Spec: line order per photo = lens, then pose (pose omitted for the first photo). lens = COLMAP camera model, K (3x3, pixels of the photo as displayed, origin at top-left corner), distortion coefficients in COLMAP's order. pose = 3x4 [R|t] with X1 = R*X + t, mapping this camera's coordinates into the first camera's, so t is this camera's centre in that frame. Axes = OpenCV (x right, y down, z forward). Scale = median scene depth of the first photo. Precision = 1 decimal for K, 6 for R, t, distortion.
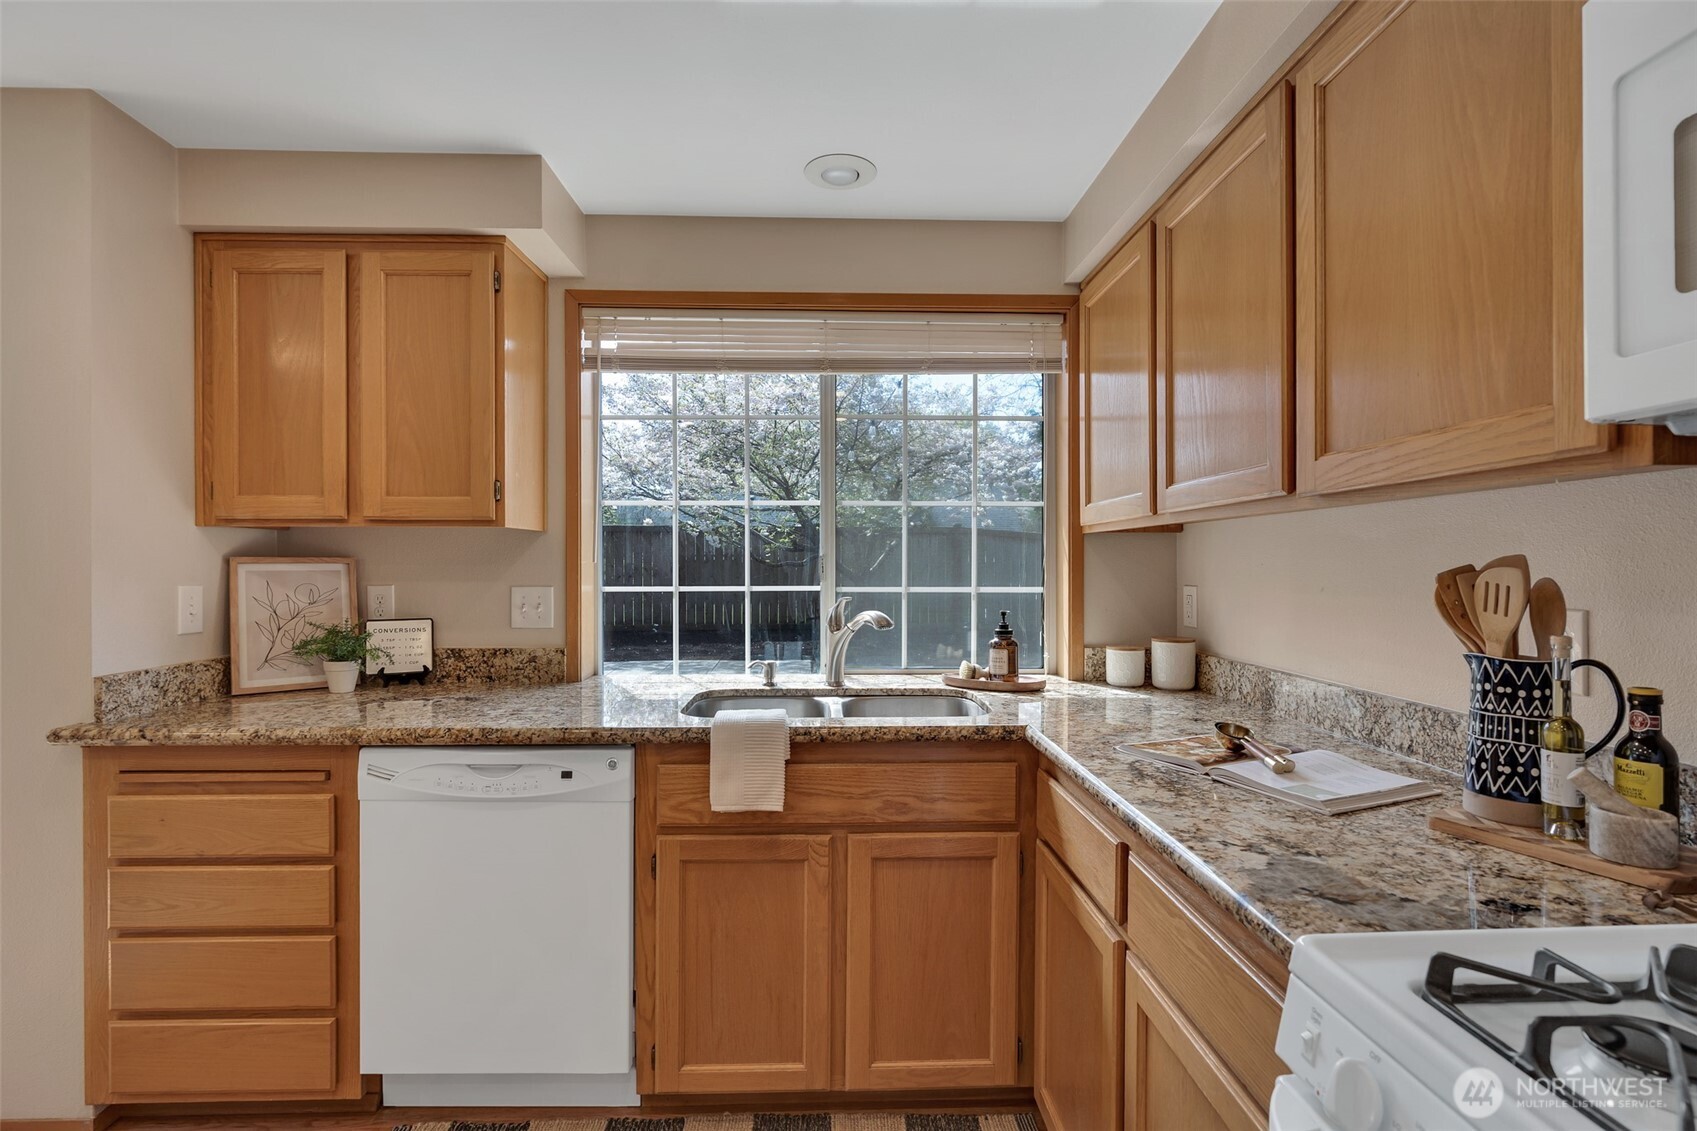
lens RADIAL K [[784.5, 0, 854.3], [0, 784.5, 568.1], [0, 0, 1]] dist [-0.005546, 0.003081]
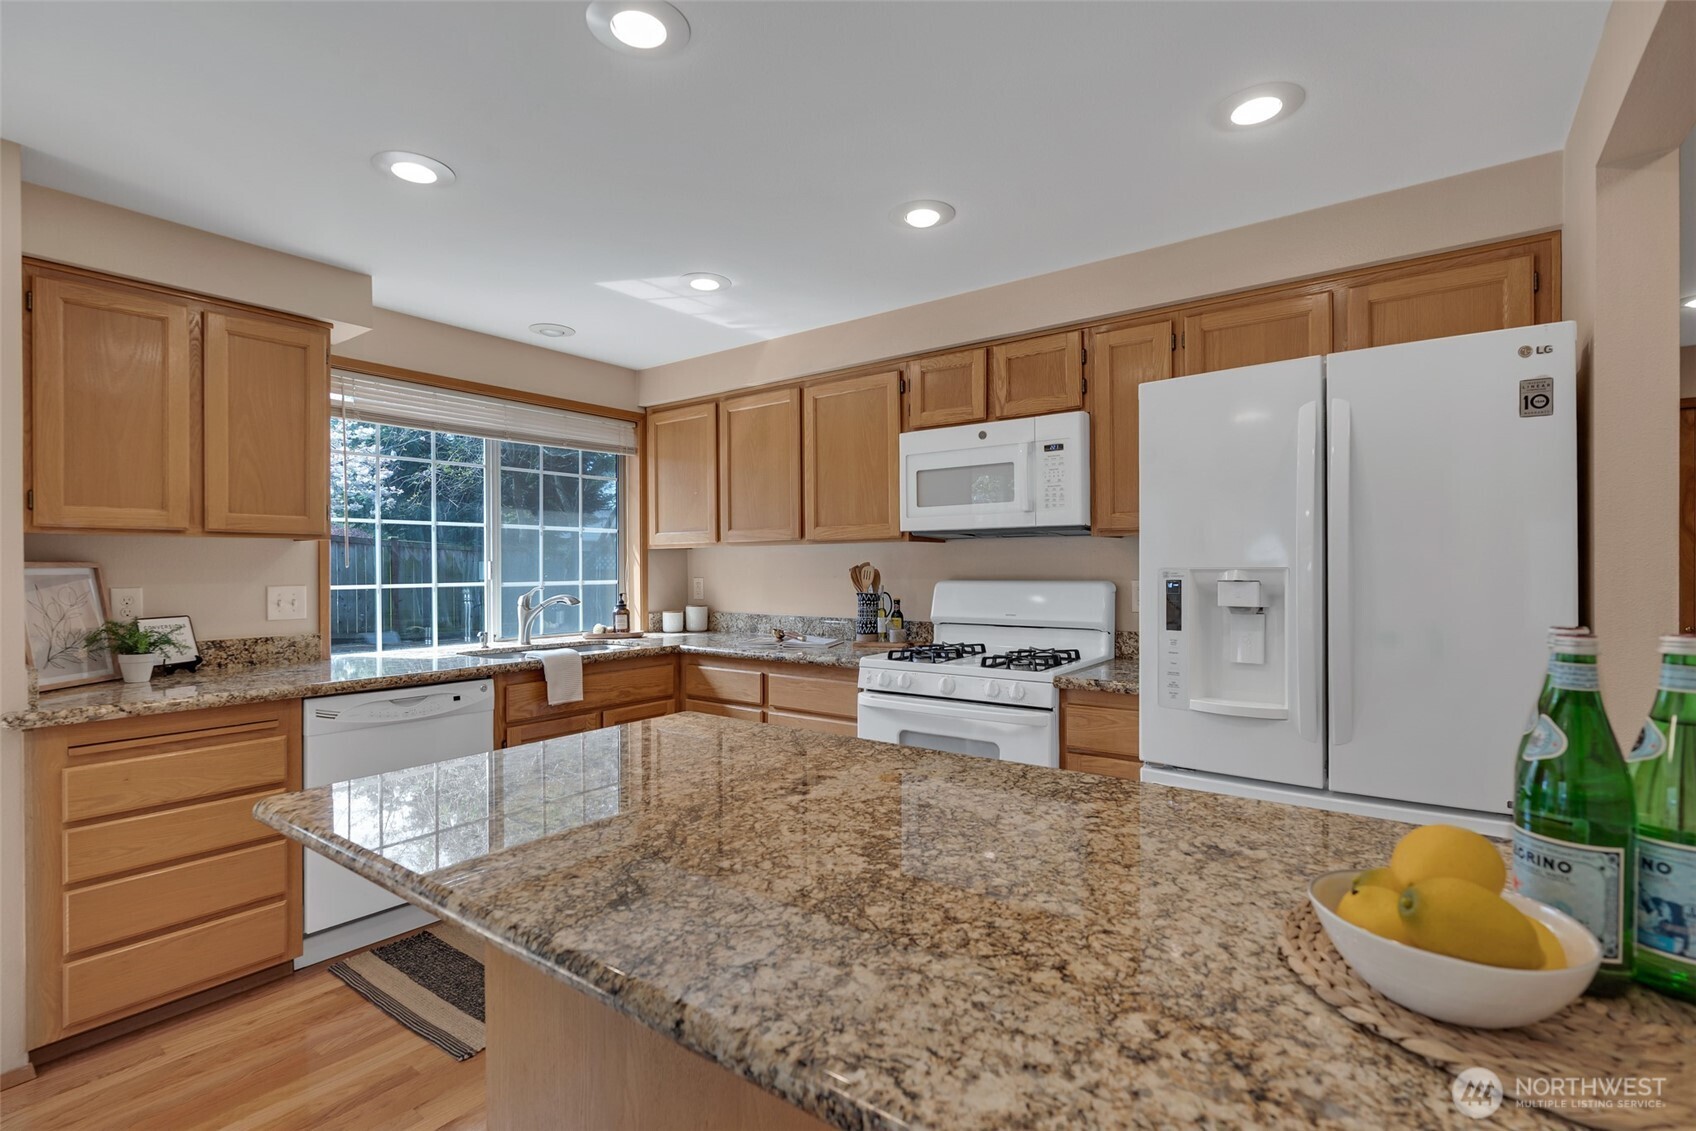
lens RADIAL K [[784.1, 0, 829.9], [0, 784.1, 564.2], [0, 0, 1]] dist [-0.005546, 0.003081]
pose [[0.636788, -0.001281, 0.771038, -1.106518], [0.009599, 0.999934, -0.006267, 0.007191], [-0.770979, 0.011392, 0.636759, -0.603381]]
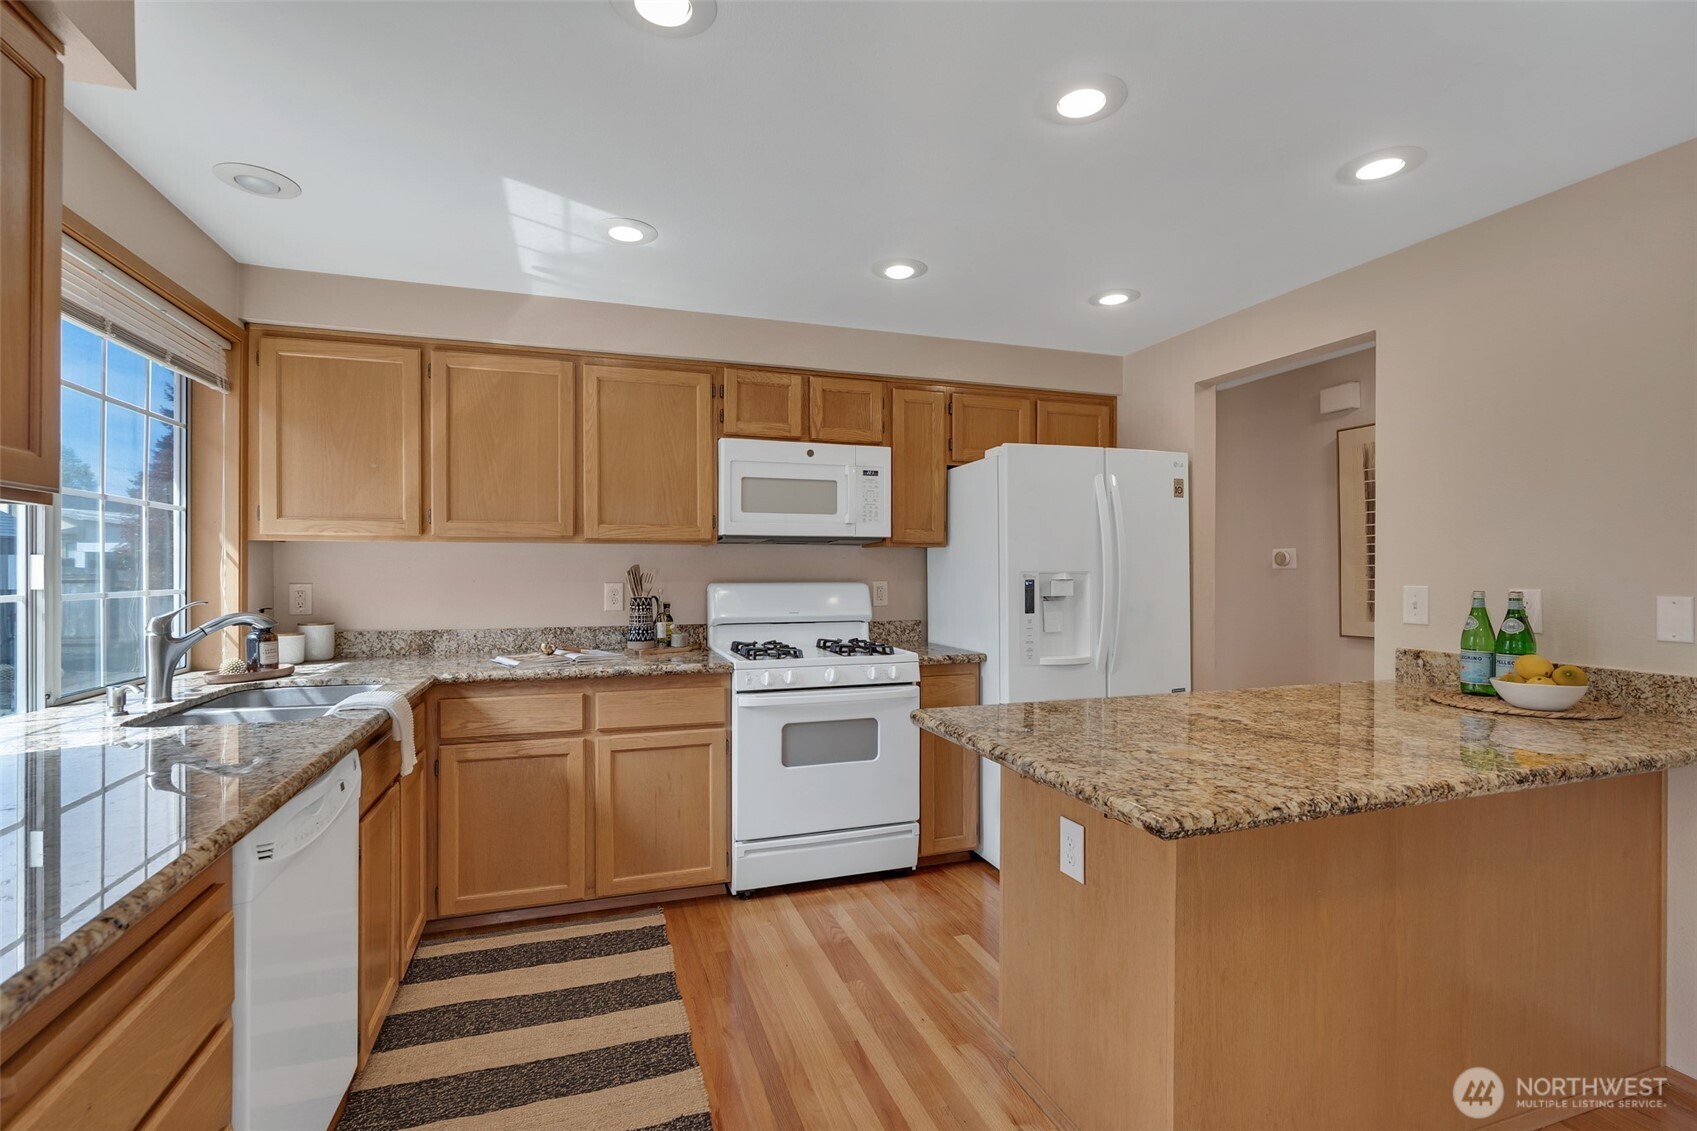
lens RADIAL K [[784.5, 0, 841.8], [0, 784.5, 569.0], [0, 0, 1]] dist [-0.005546, 0.003081]
pose [[-0.280361, -0.003333, 0.959889, -1.447173], [0.003869, 0.999982, 0.004602, -0.005337], [-0.959887, 0.005004, -0.280343, 0.670774]]
